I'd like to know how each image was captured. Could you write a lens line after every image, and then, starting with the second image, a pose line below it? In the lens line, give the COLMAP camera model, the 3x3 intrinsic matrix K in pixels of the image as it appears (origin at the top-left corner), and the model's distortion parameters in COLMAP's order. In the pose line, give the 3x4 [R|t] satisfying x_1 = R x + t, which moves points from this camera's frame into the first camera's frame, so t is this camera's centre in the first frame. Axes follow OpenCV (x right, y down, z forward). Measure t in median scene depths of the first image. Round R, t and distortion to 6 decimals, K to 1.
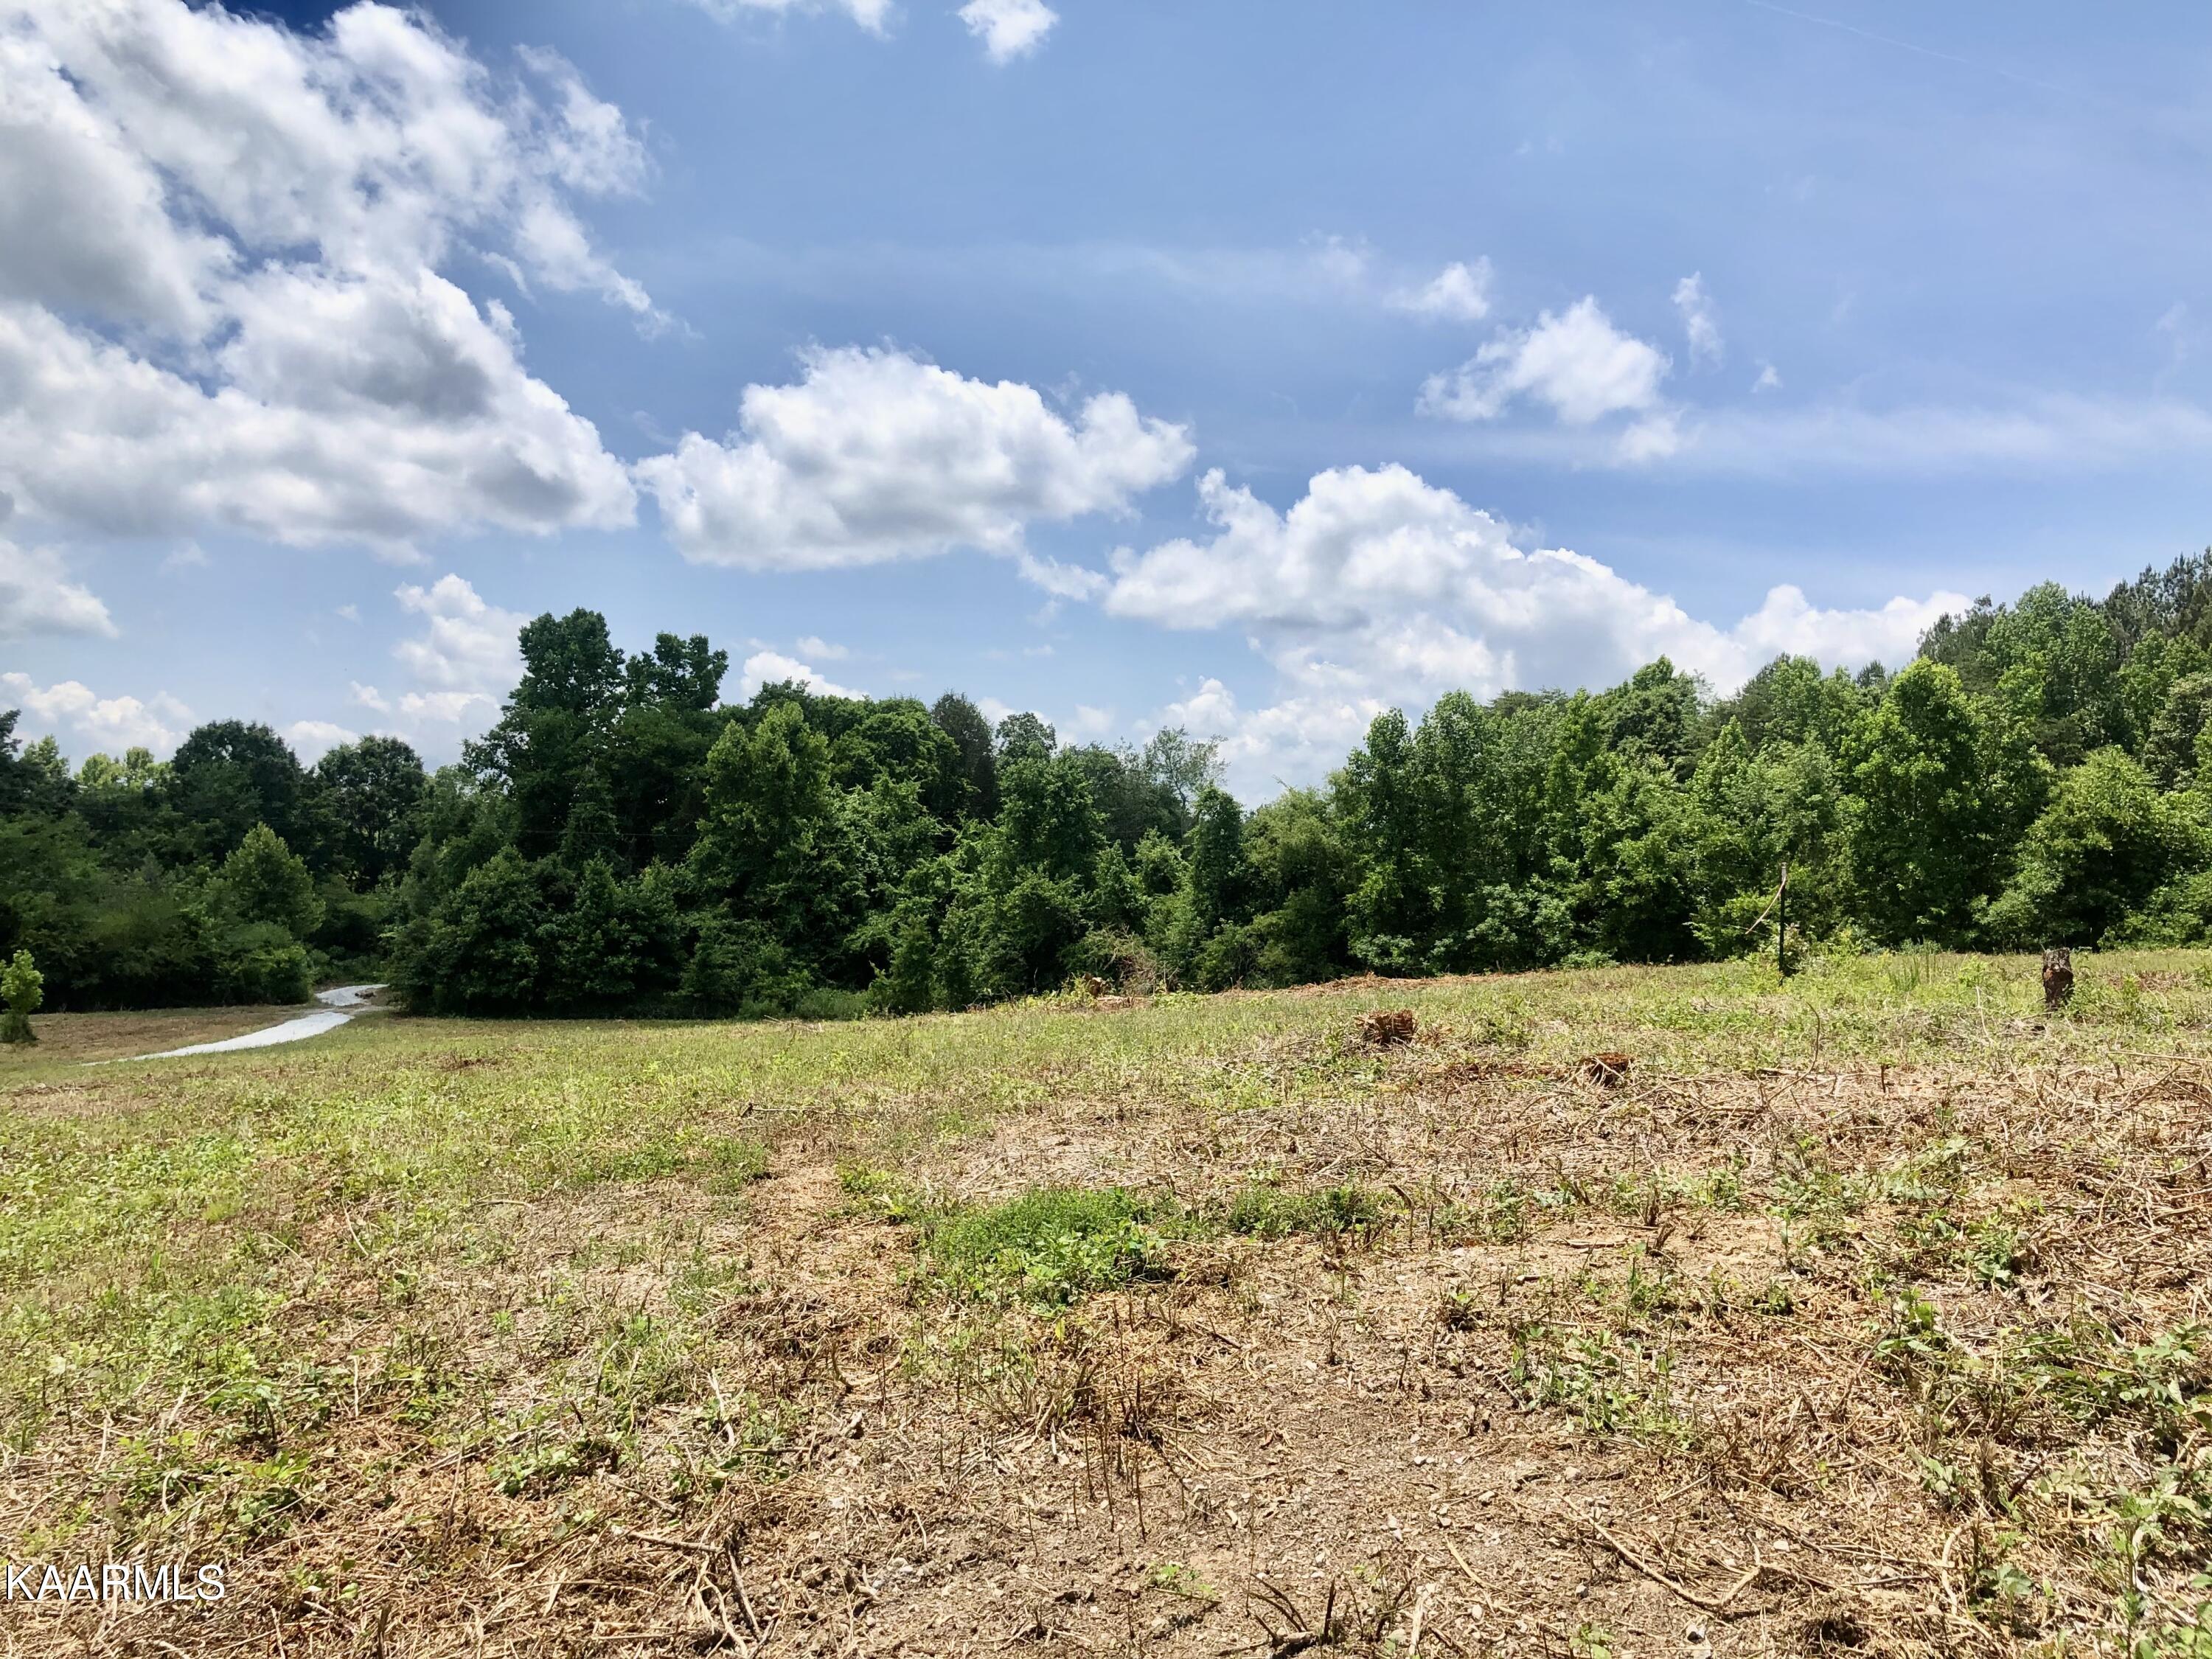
lens RADIAL K [[1765.4, 0, 1129.0], [0, 1765.4, 807.9], [0, 0, 1]] dist [0.024833, -0.044614]
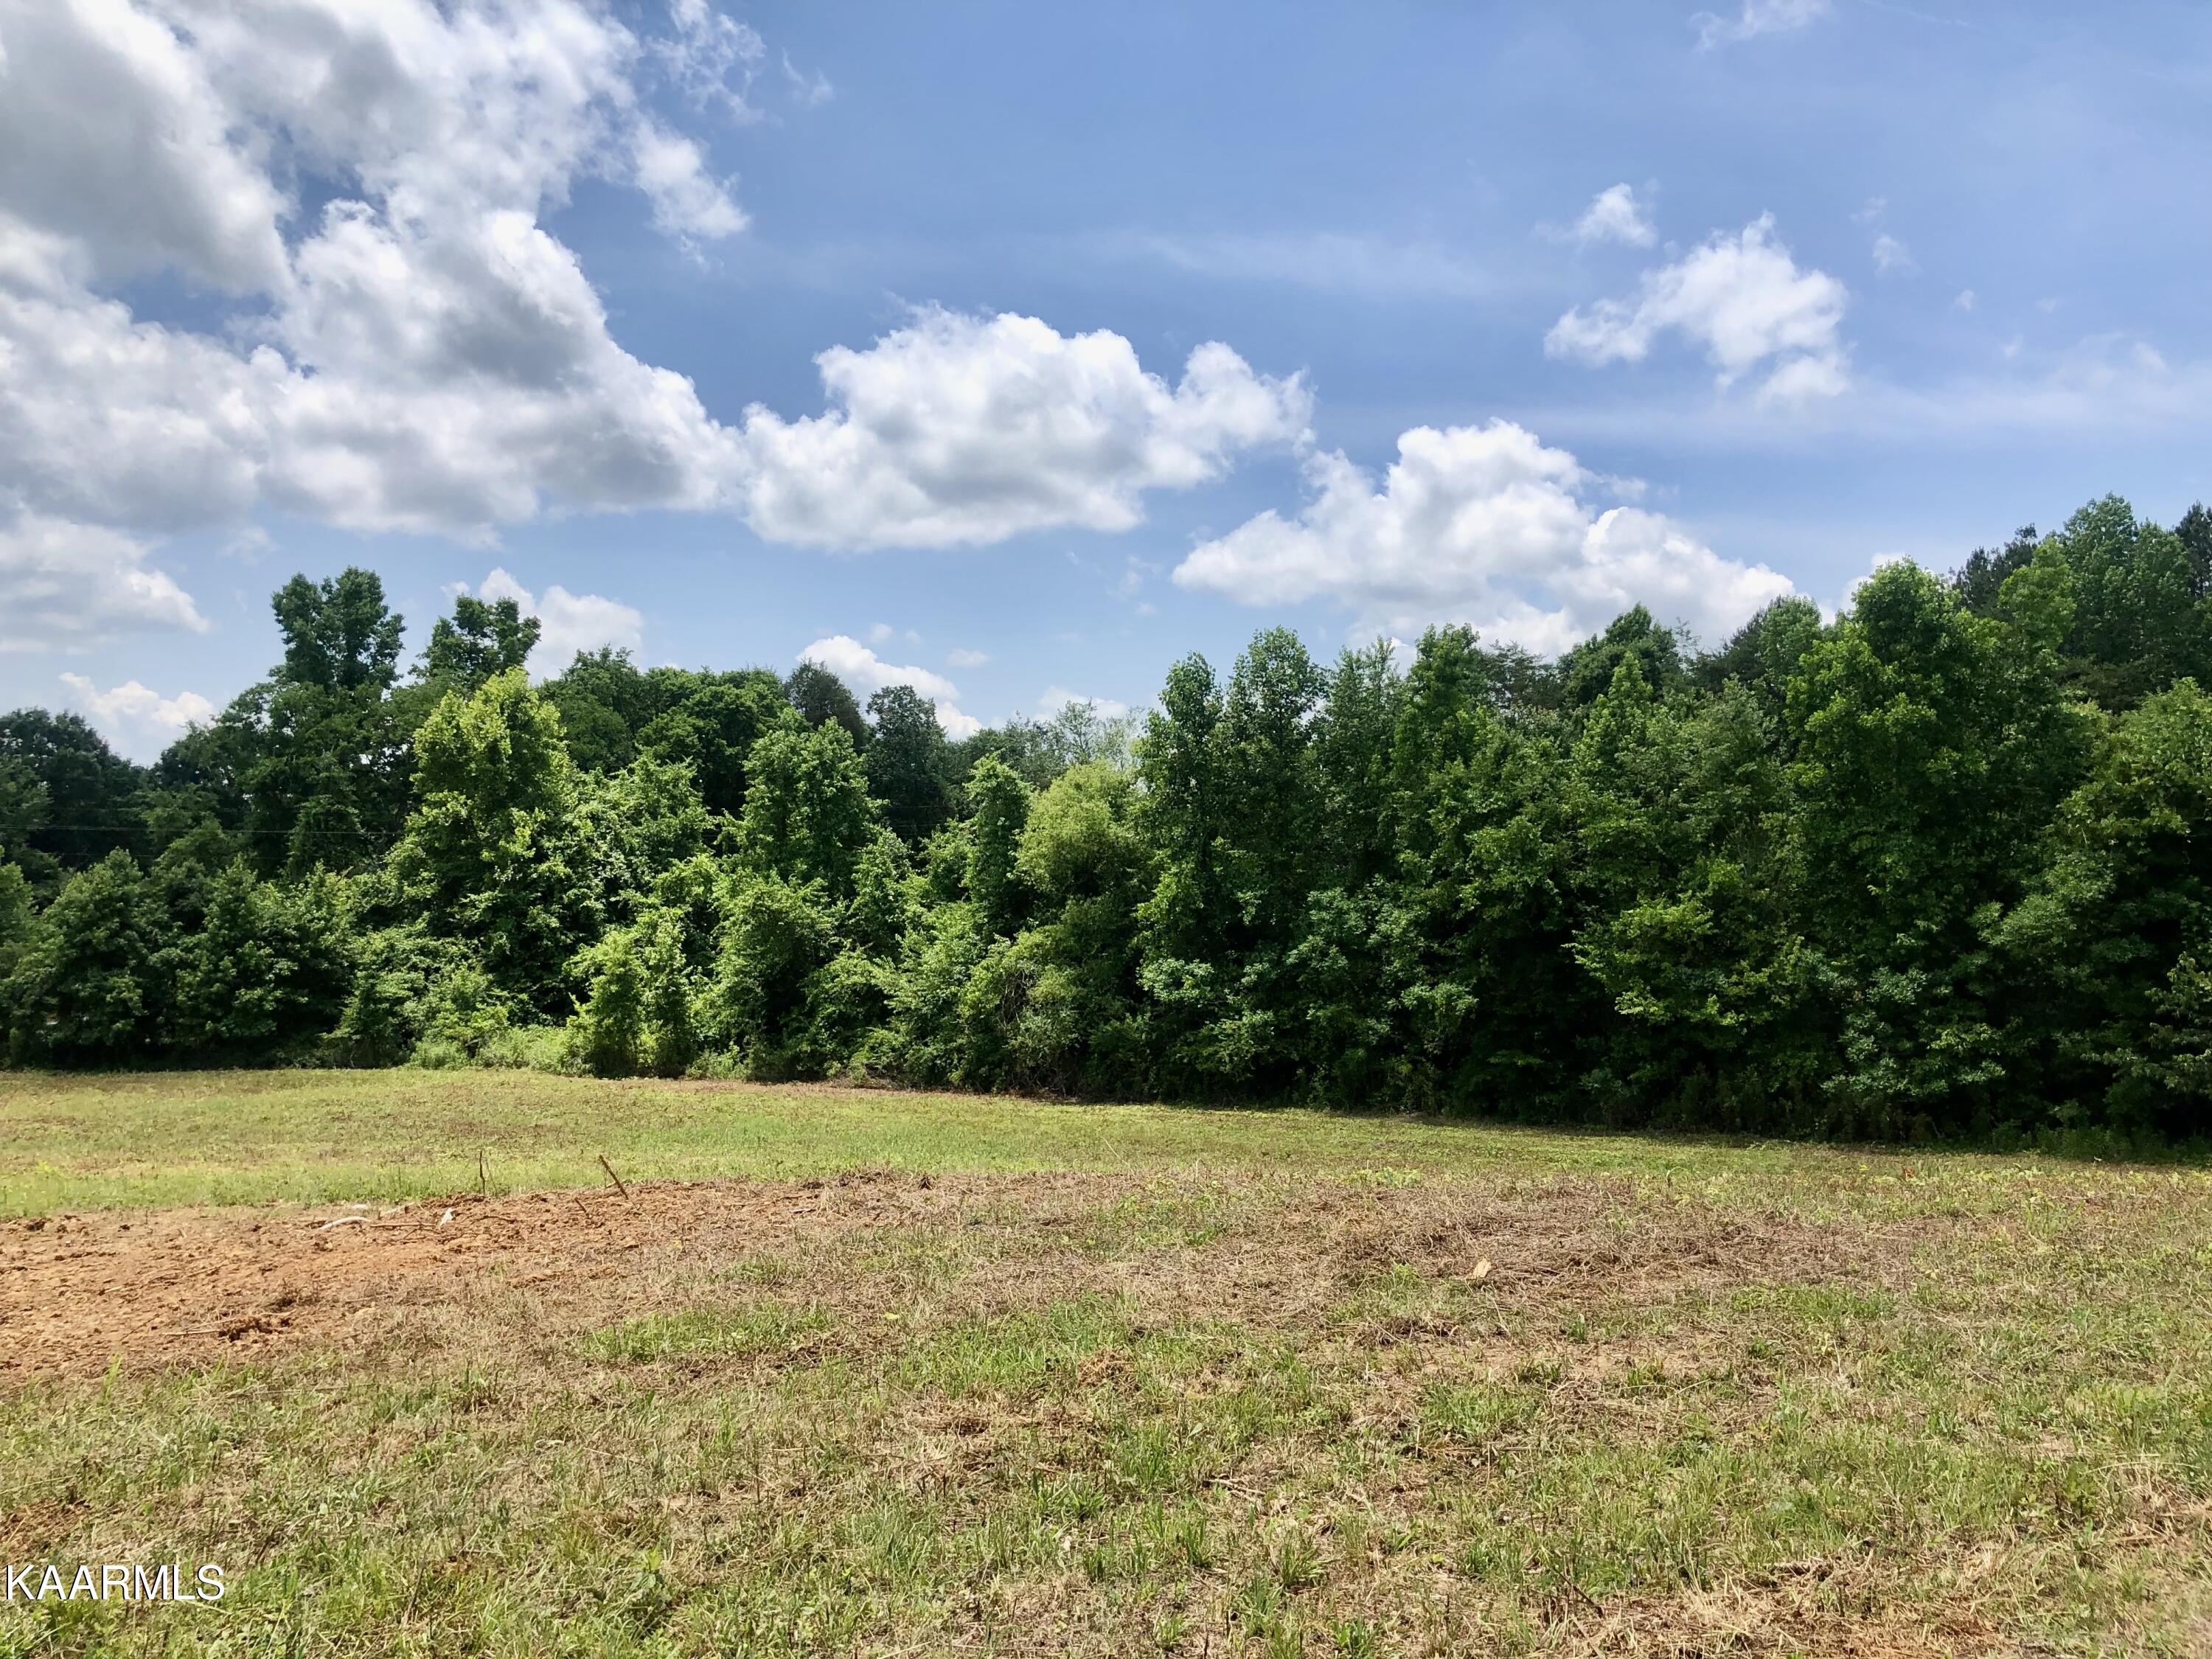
lens RADIAL K [[1765.4, 0, 1113.1], [0, 1765.4, 813.0], [0, 0, 1]] dist [0.024833, -0.044614]
pose [[0.999430, -0.013204, -0.031080, 0.145714], [0.013516, 0.999860, 0.009873, 0.003468], [0.030945, -0.010288, 0.999468, 0.273379]]
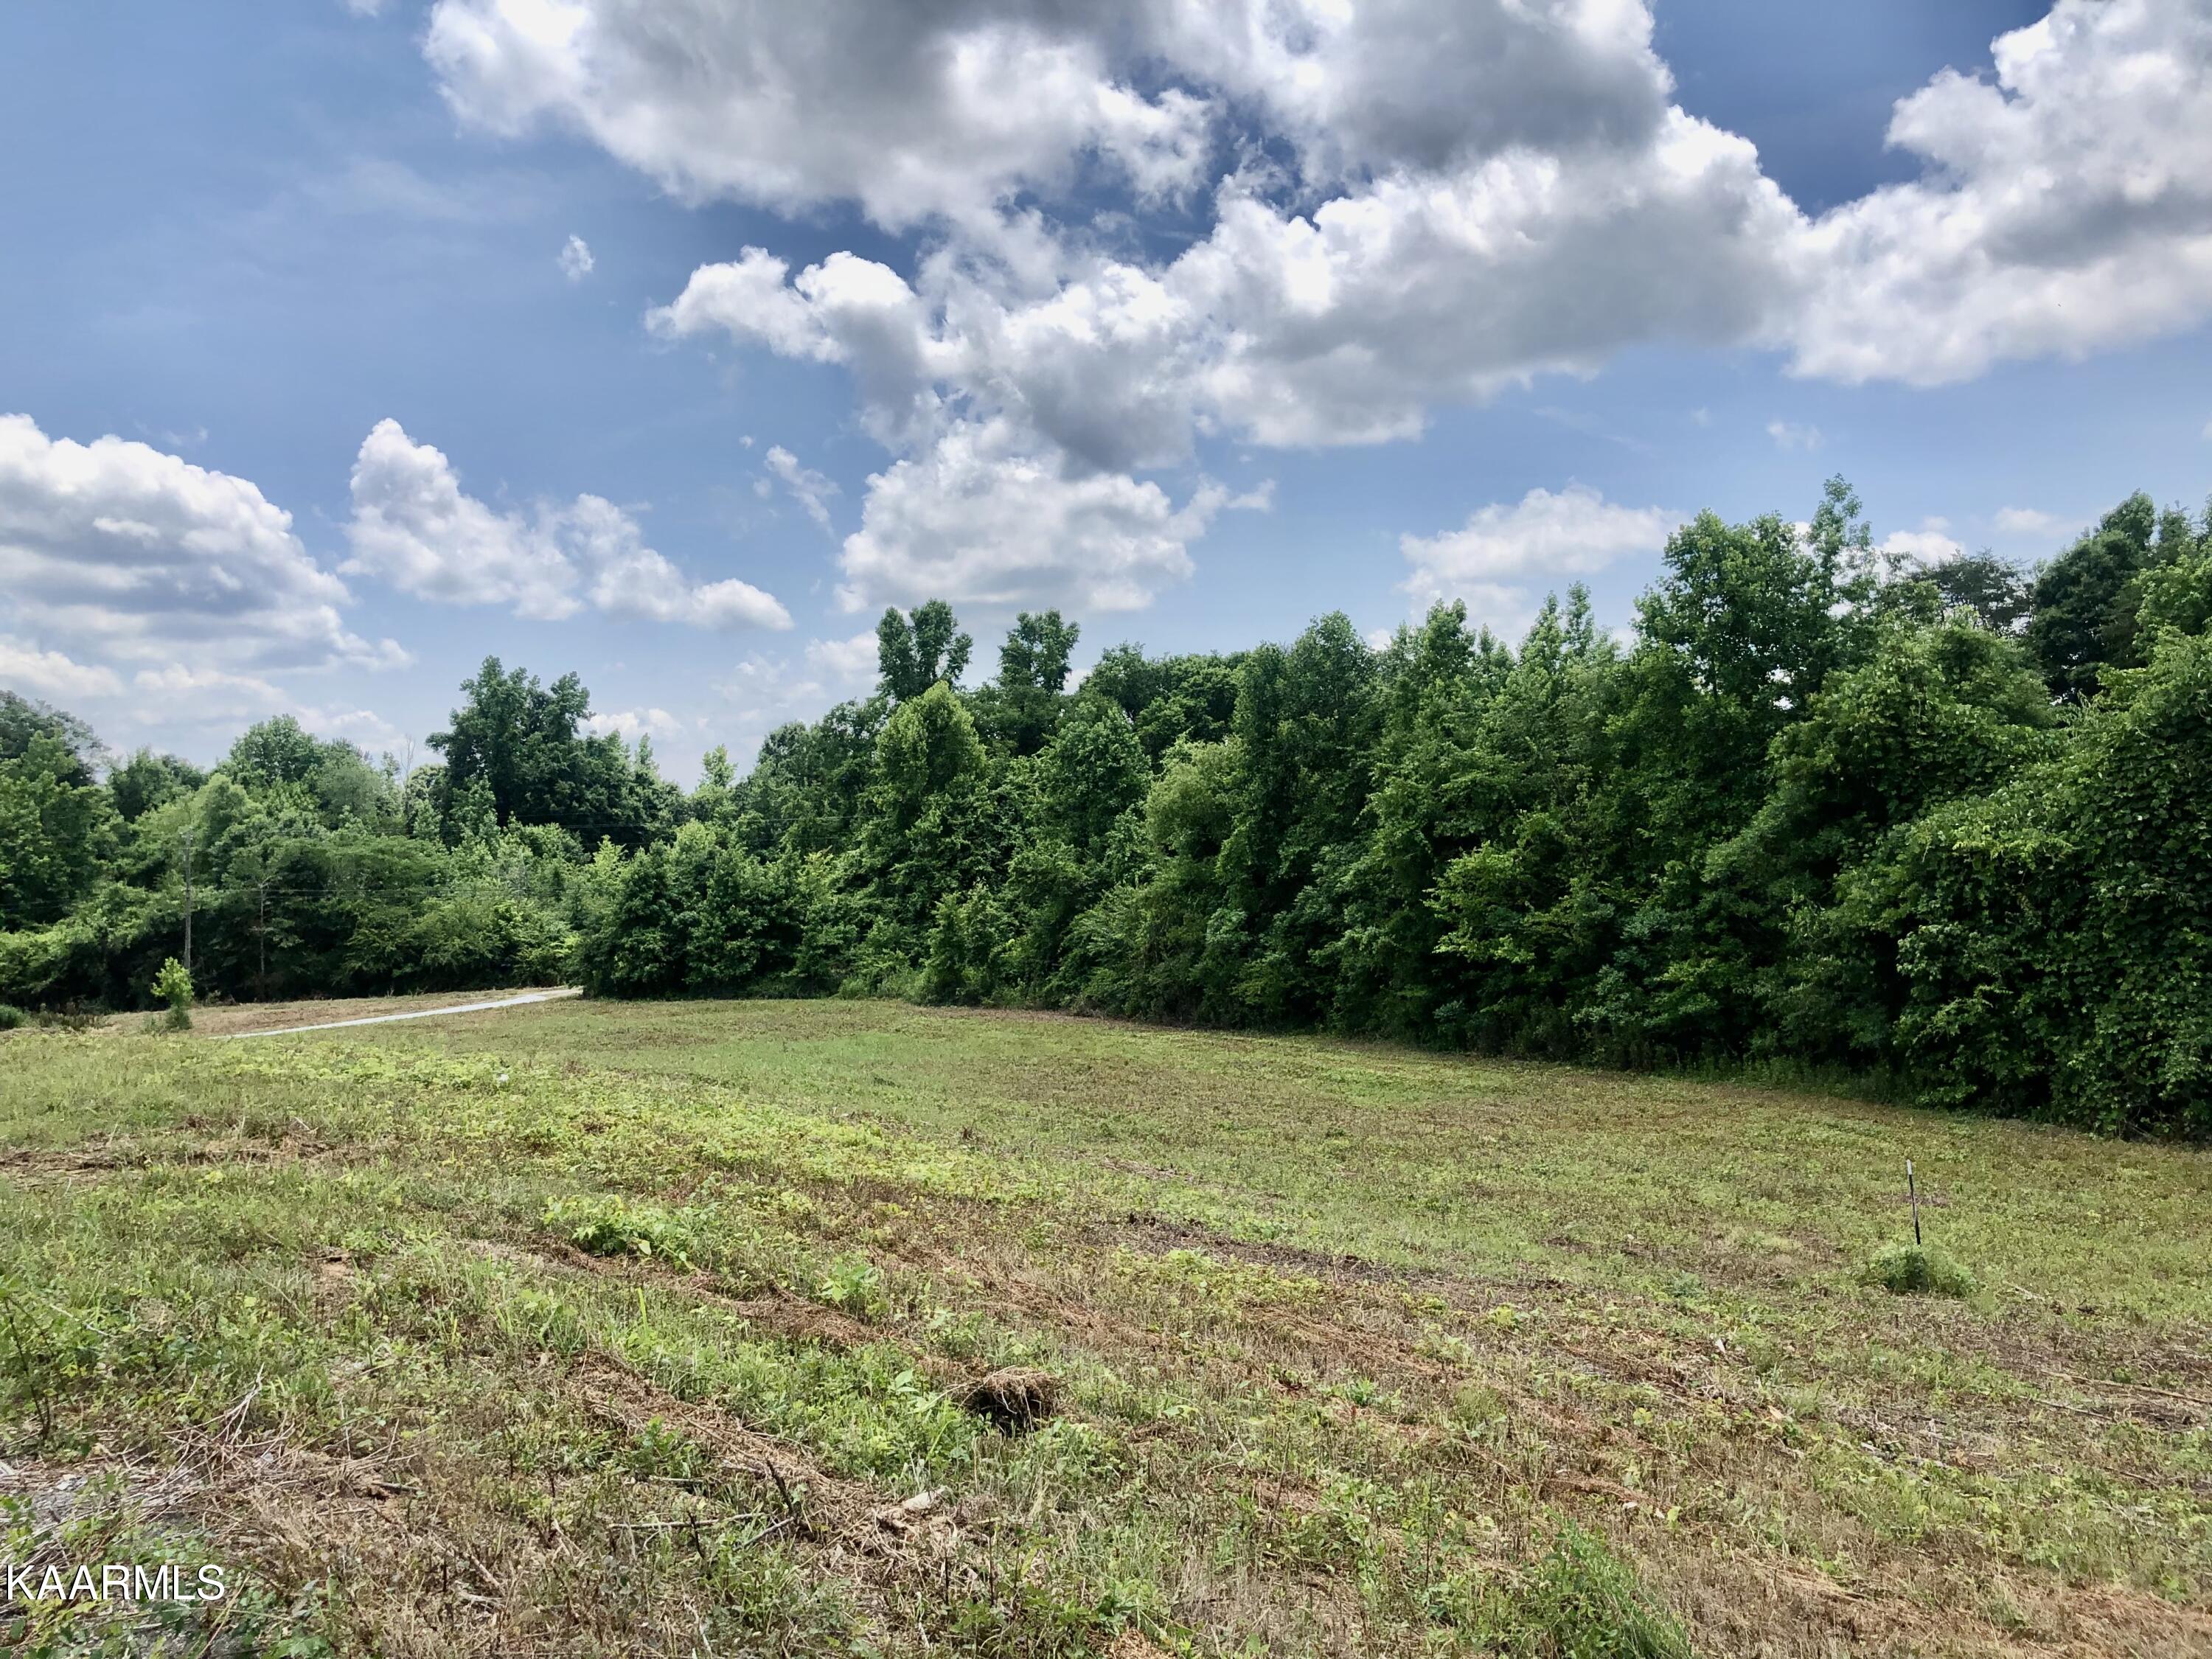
lens RADIAL K [[1765.4, 0, 1117.7], [0, 1765.4, 810.6], [0, 0, 1]] dist [0.024833, -0.044614]
pose [[0.866013, -0.057052, -0.496756, 0.541446], [0.076302, 0.996913, 0.018526, 0.004497], [0.494165, -0.053947, 0.867693, 0.234985]]
